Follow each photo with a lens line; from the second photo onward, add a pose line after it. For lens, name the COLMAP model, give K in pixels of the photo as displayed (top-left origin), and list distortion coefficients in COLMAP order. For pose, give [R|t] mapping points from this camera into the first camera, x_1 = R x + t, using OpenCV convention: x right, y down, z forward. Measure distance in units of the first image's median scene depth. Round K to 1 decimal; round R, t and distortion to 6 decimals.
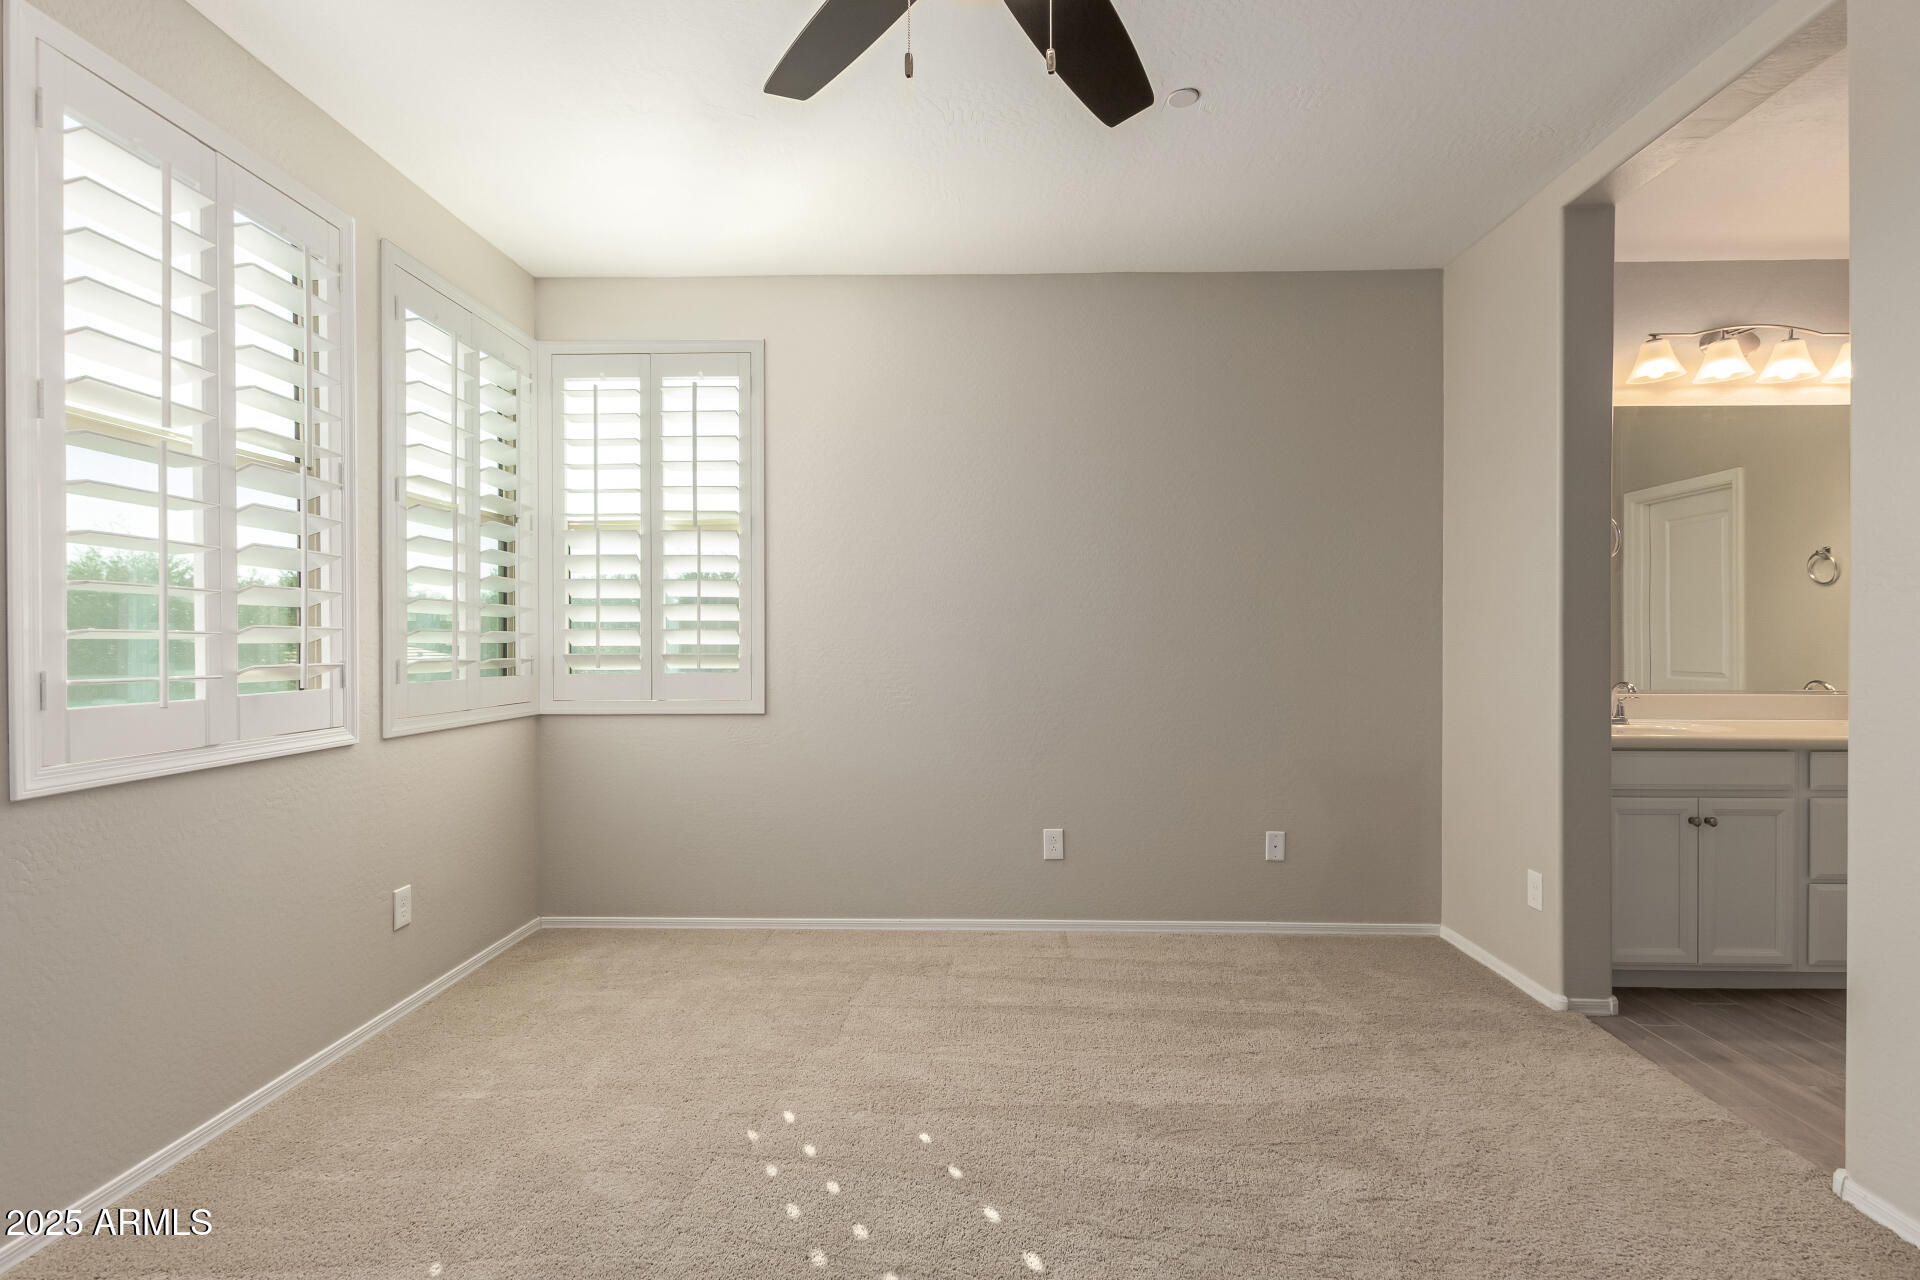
lens RADIAL K [[891.7, 0, 967.8], [0, 891.7, 648.4], [0, 0, 1]] dist [0.018696, -0.005198]
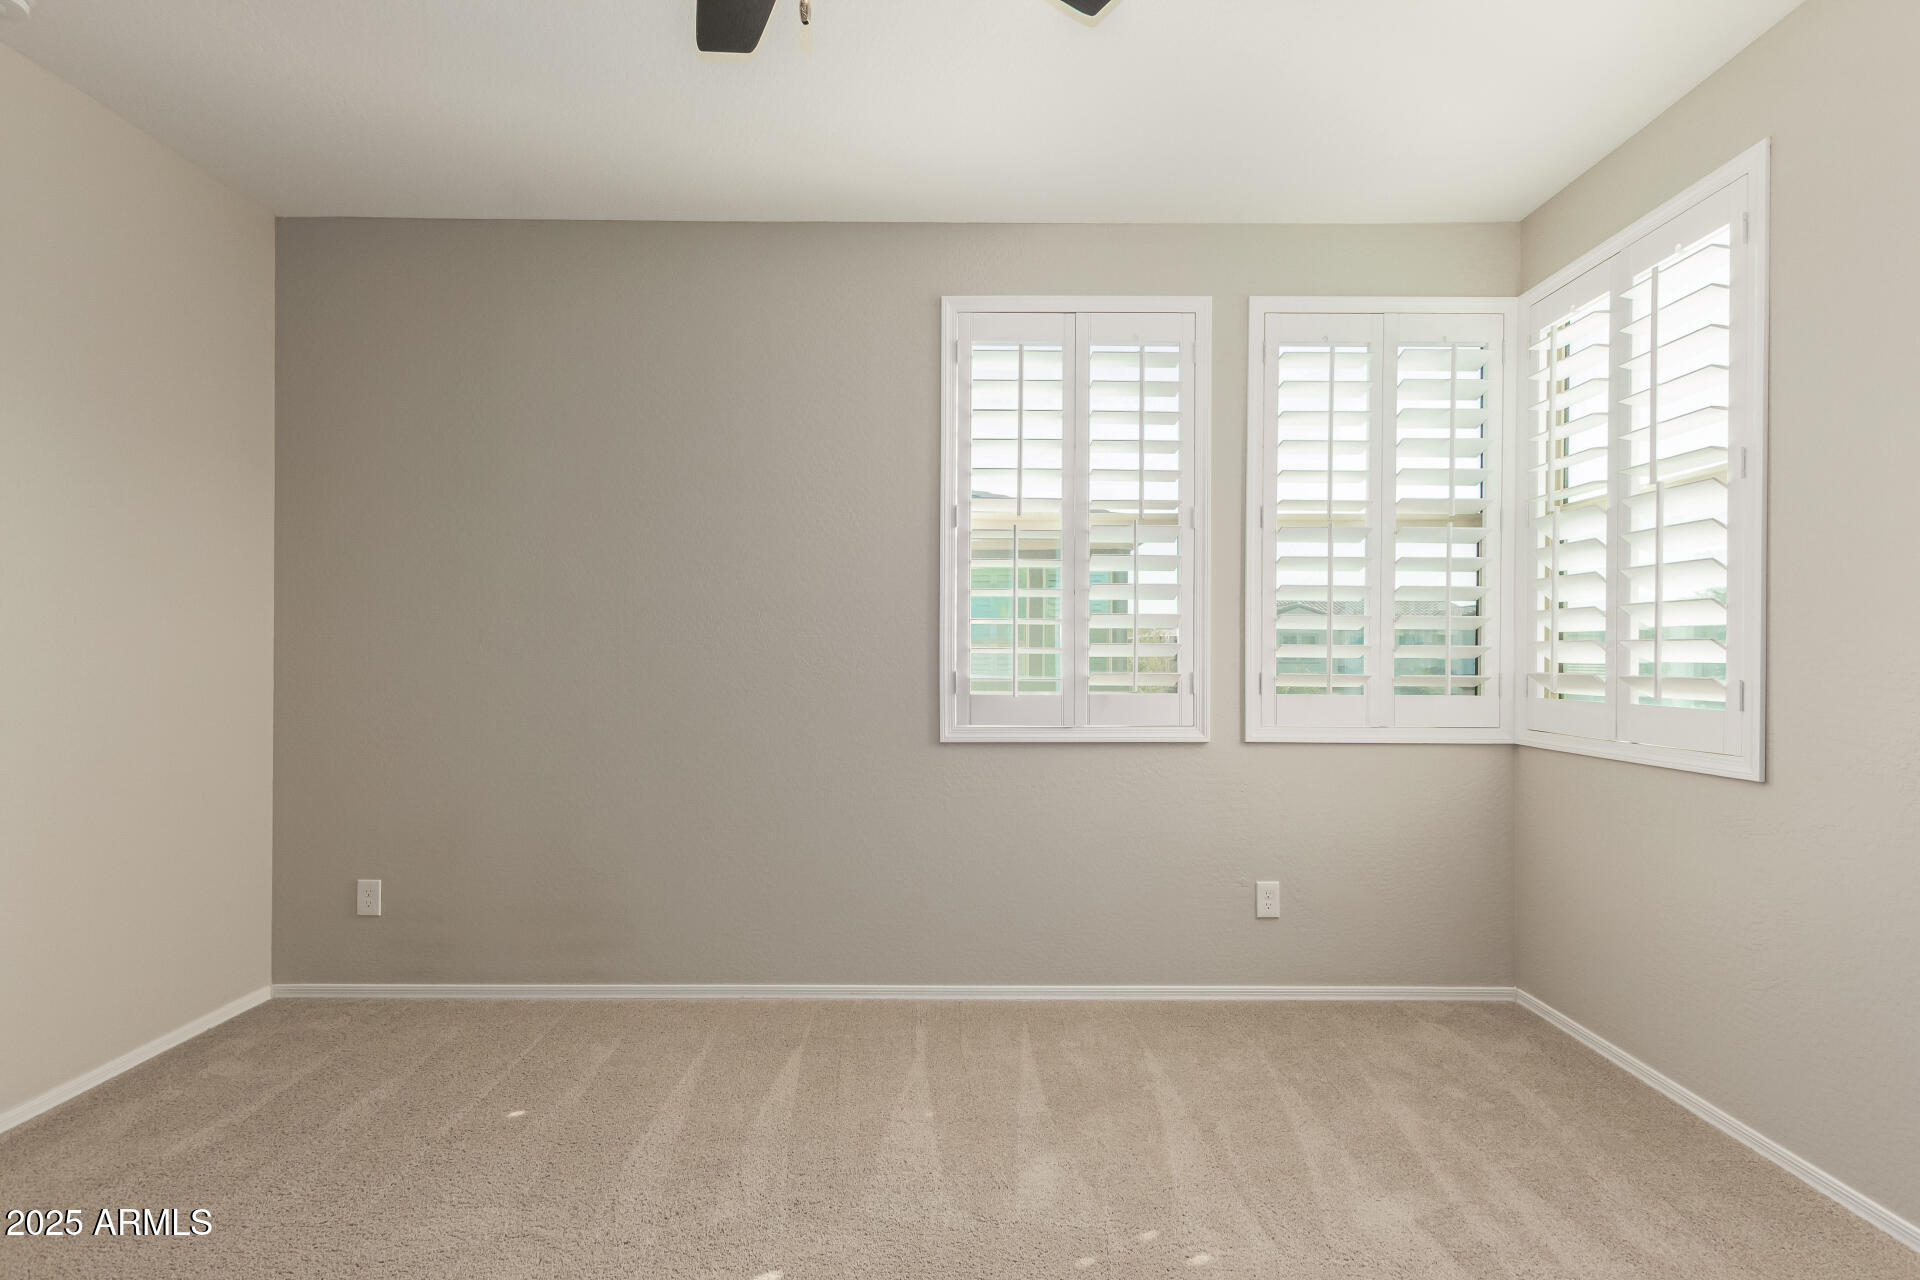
lens RADIAL K [[891.7, 0, 976.2], [0, 891.7, 647.5], [0, 0, 1]] dist [0.018696, -0.005198]
pose [[0.035376, -0.003256, -0.999369, 0.388872], [-0.012515, 0.999915, -0.003701, -0.007888], [0.999296, 0.012638, 0.035332, 0.539668]]
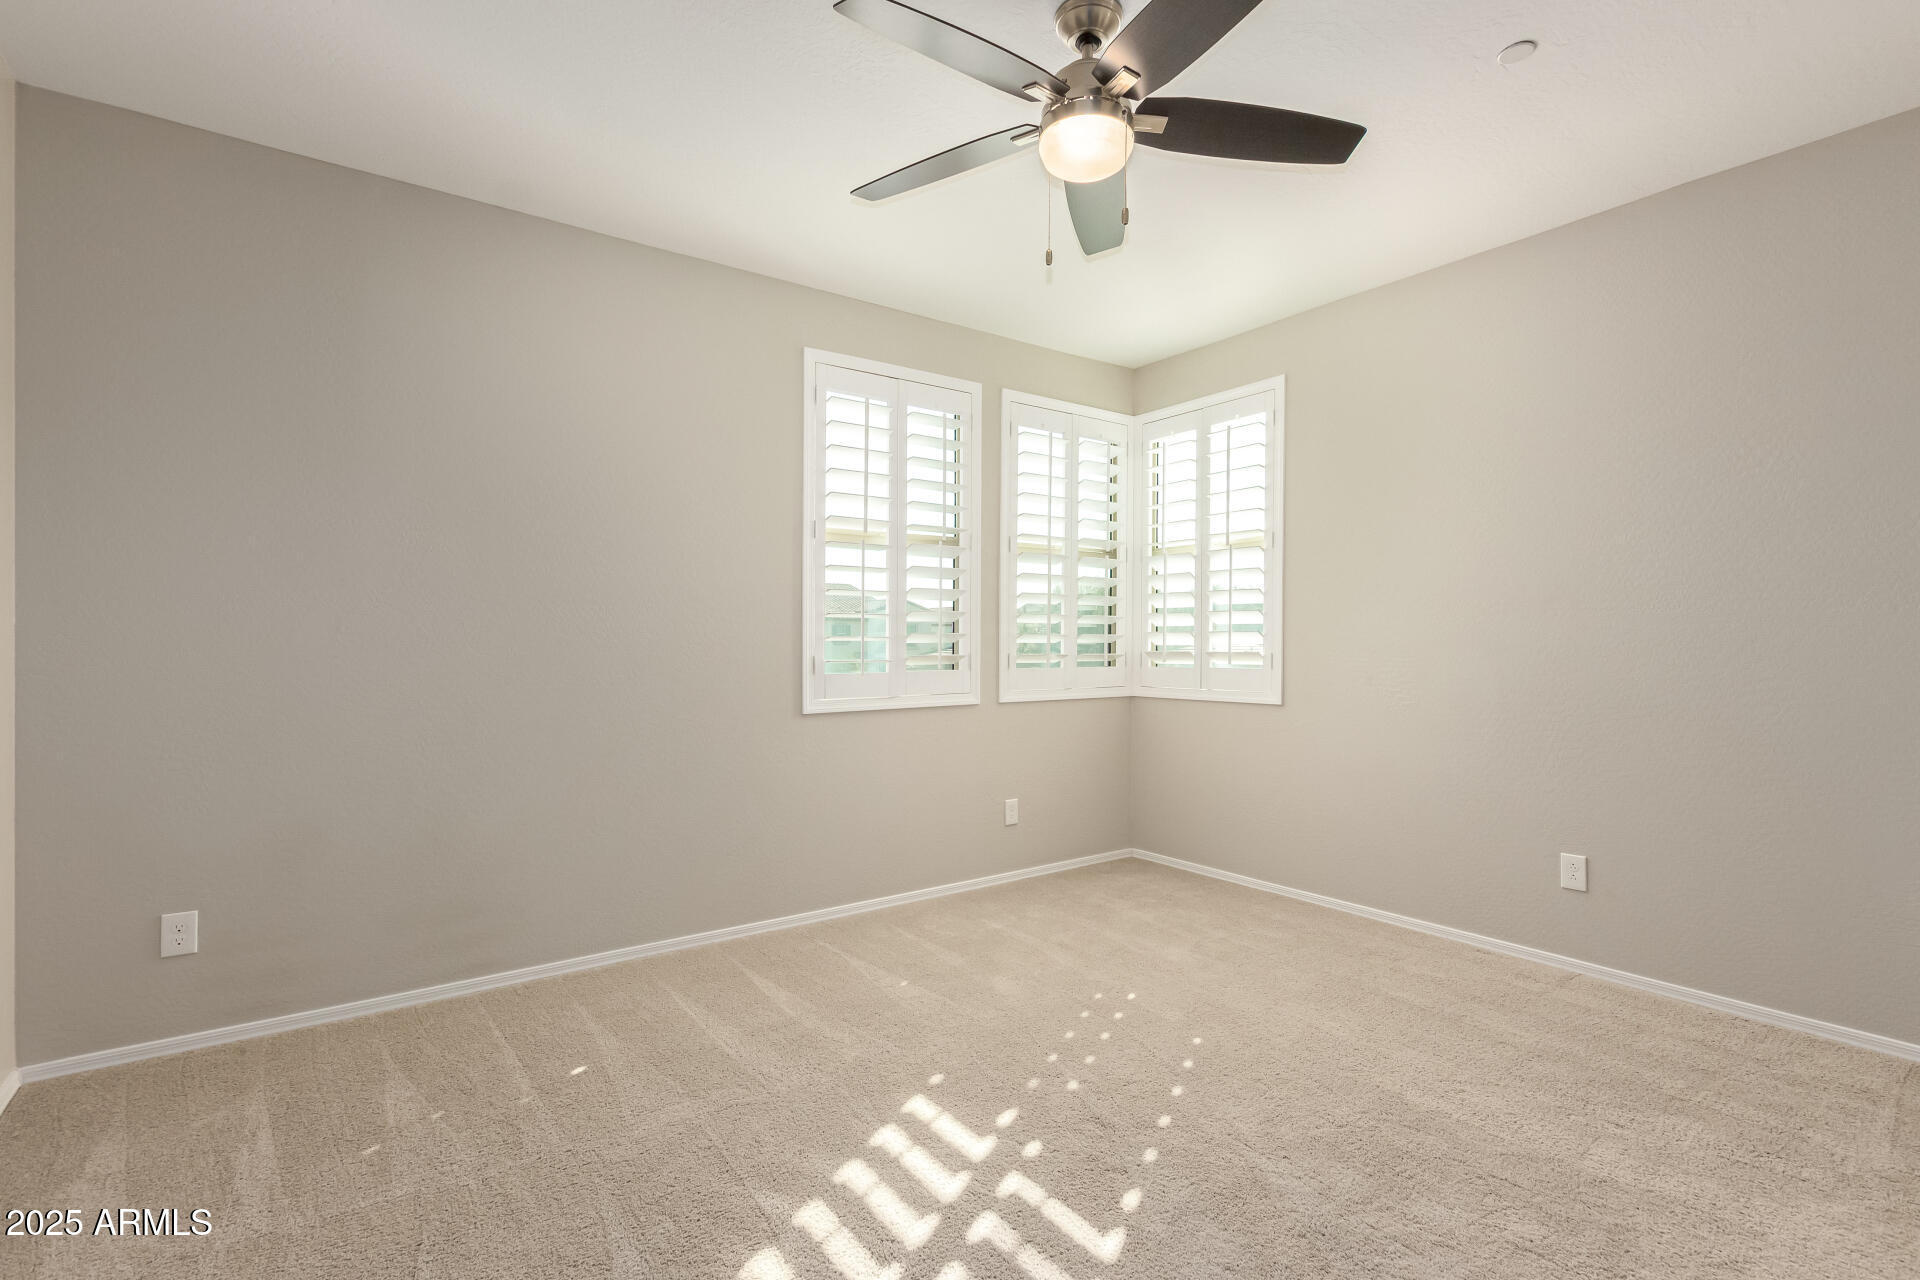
lens RADIAL K [[891.7, 0, 976.8], [0, 891.7, 648.5], [0, 0, 1]] dist [0.018696, -0.005198]
pose [[0.619178, 0.004662, -0.785237, 0.483785], [-0.005556, 0.999983, 0.001556, 0.001964], [0.785231, 0.003400, 0.619194, -0.005588]]
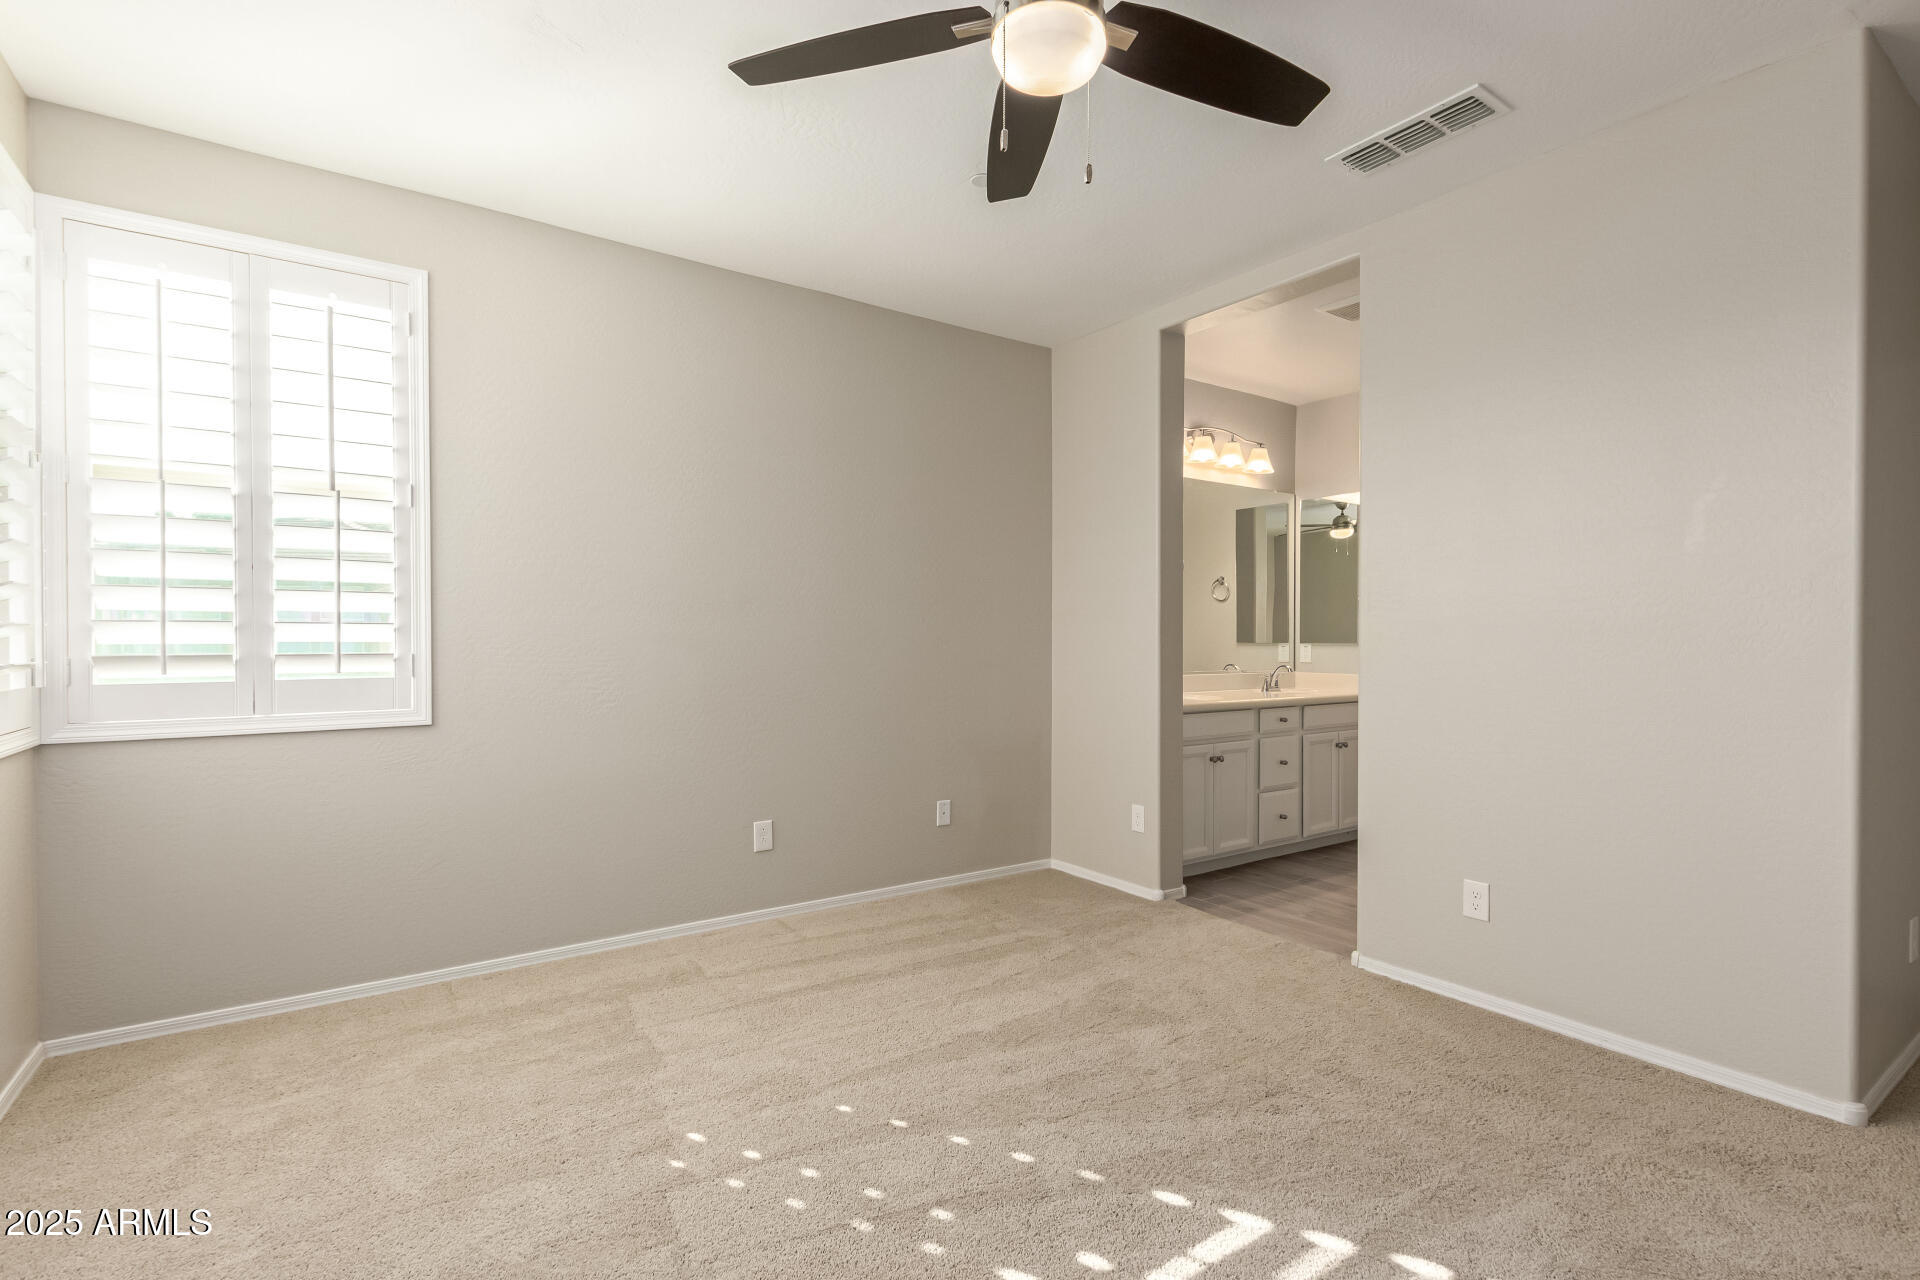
lens RADIAL K [[891.7, 0, 962.0], [0, 891.7, 644.0], [0, 0, 1]] dist [0.018696, -0.005198]
pose [[0.809538, -0.002085, 0.587064, -0.364677], [0.003113, 0.999995, -0.000742, 0.001043], [-0.587060, 0.002429, 0.809540, 0.043614]]
